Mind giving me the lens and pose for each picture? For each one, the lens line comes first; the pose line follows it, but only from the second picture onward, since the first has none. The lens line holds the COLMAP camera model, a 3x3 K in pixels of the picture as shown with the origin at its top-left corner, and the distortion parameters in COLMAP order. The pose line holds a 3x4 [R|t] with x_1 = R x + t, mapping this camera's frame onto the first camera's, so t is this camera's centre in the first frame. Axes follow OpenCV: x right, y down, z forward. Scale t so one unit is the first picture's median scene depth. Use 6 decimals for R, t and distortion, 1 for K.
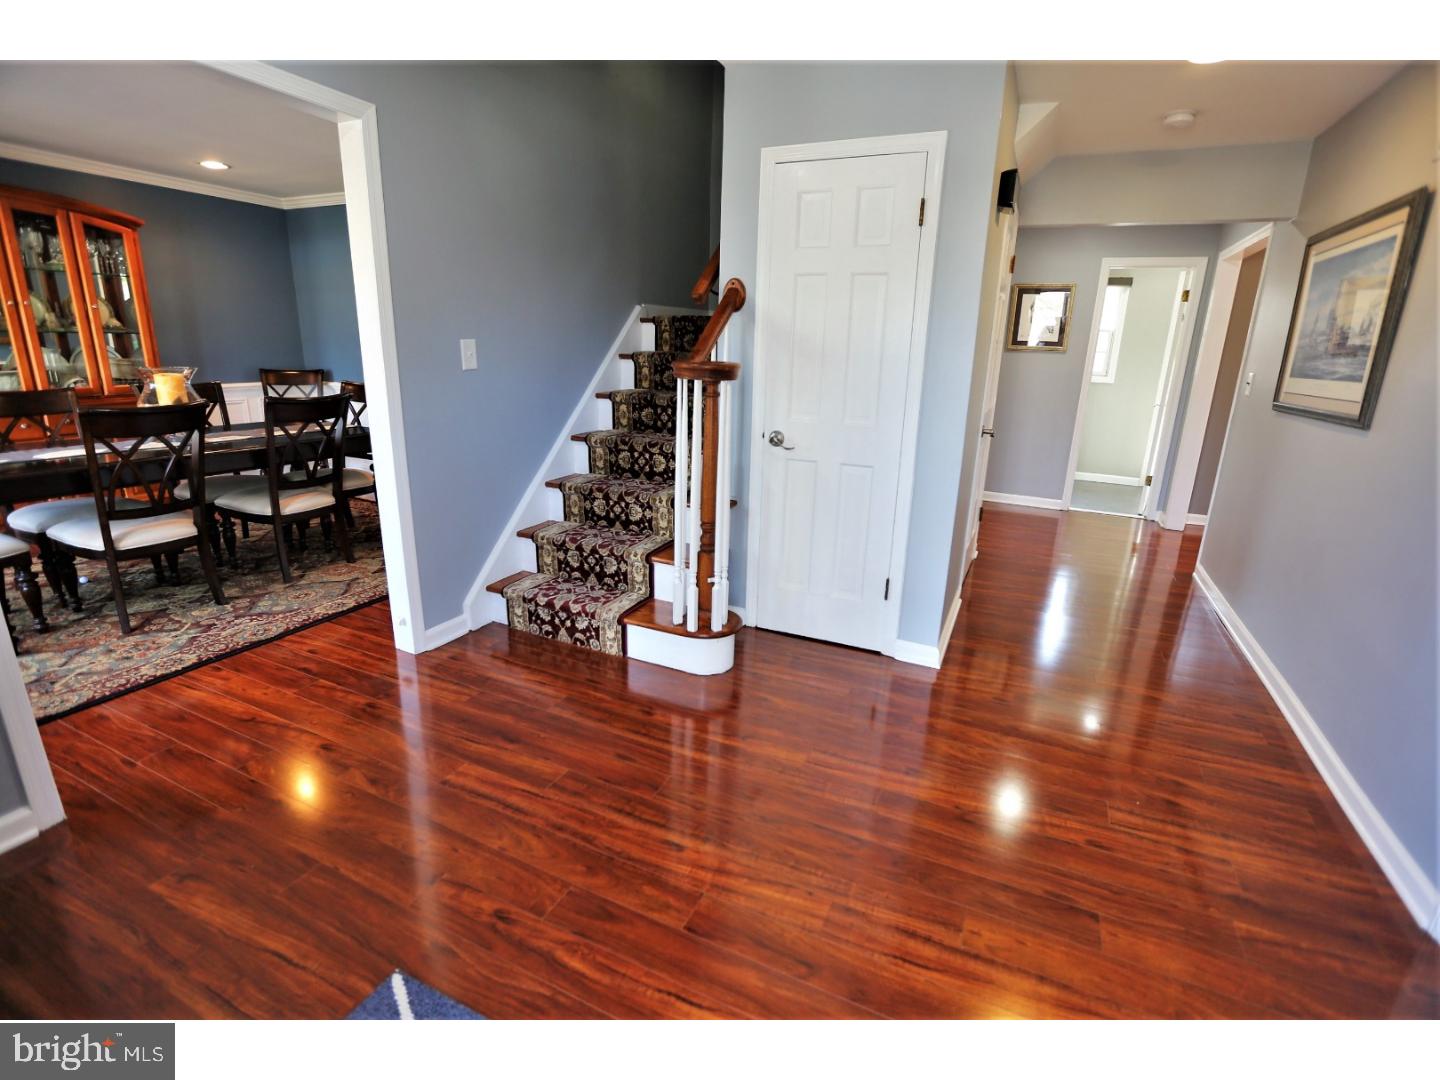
lens RADIAL K [[677.9, 0, 720.0], [0, 677.9, 540.0], [0, 0, 1]] dist [-0.023539, 0.000704]
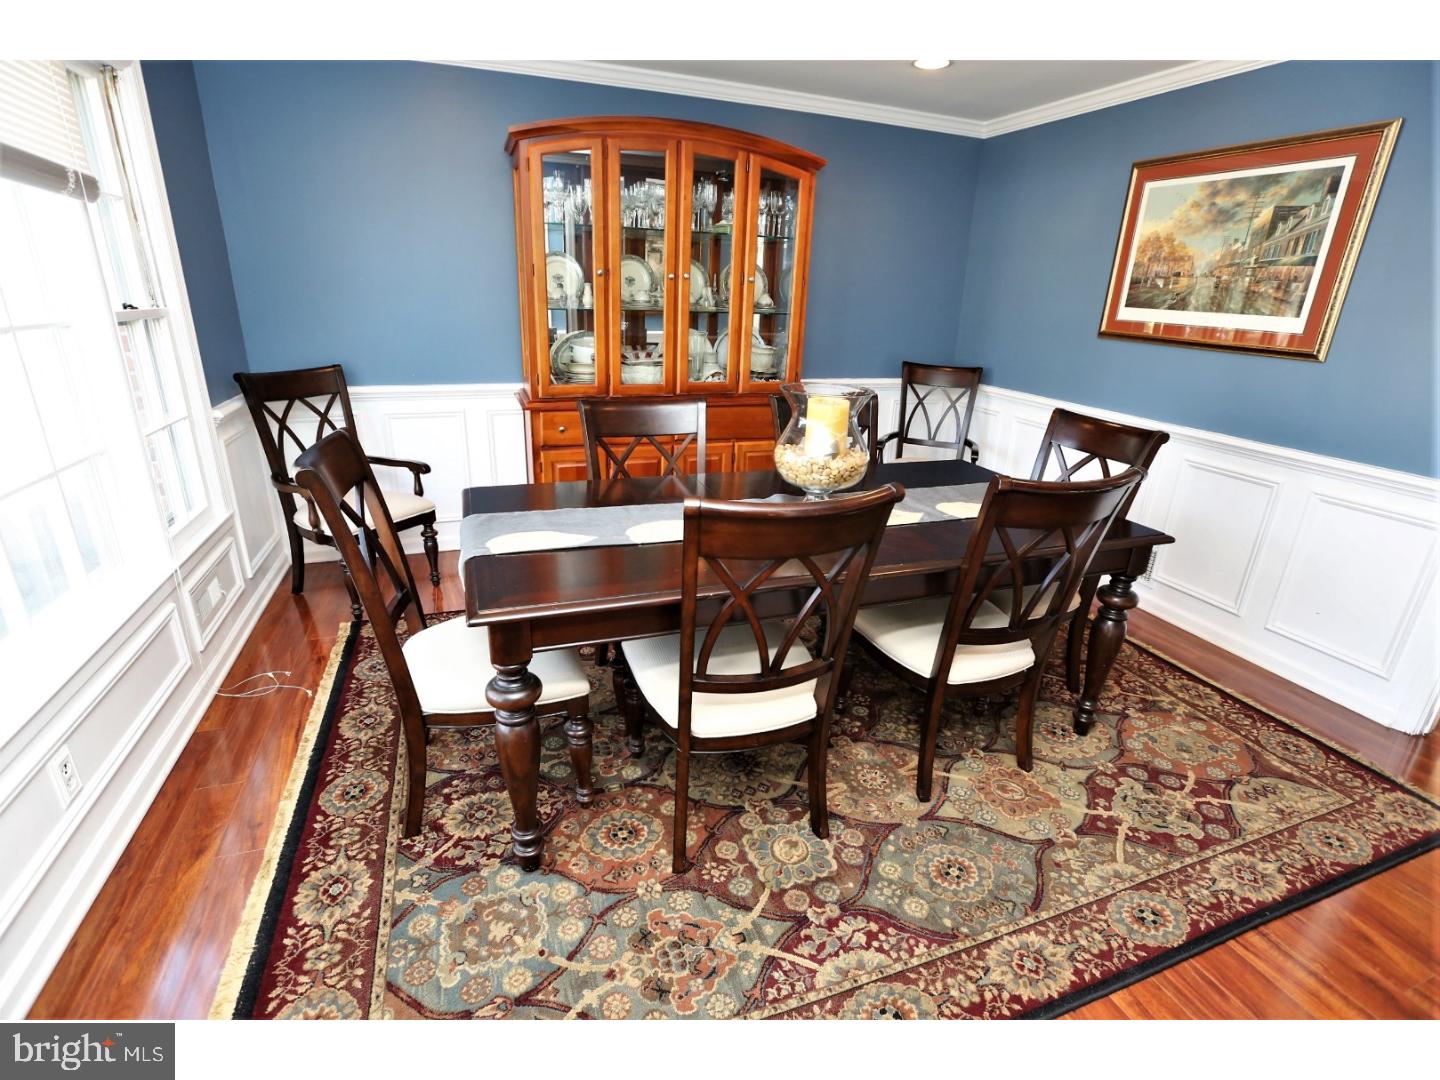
lens RADIAL K [[677.9, 0, 720.0], [0, 677.9, 540.0], [0, 0, 1]] dist [-0.023539, 0.000704]
pose [[0.718192, 0.233341, -0.655555, -0.447459], [-0.204178, 0.971297, 0.122041, -0.170543], [0.665215, 0.046201, 0.745221, 0.469519]]
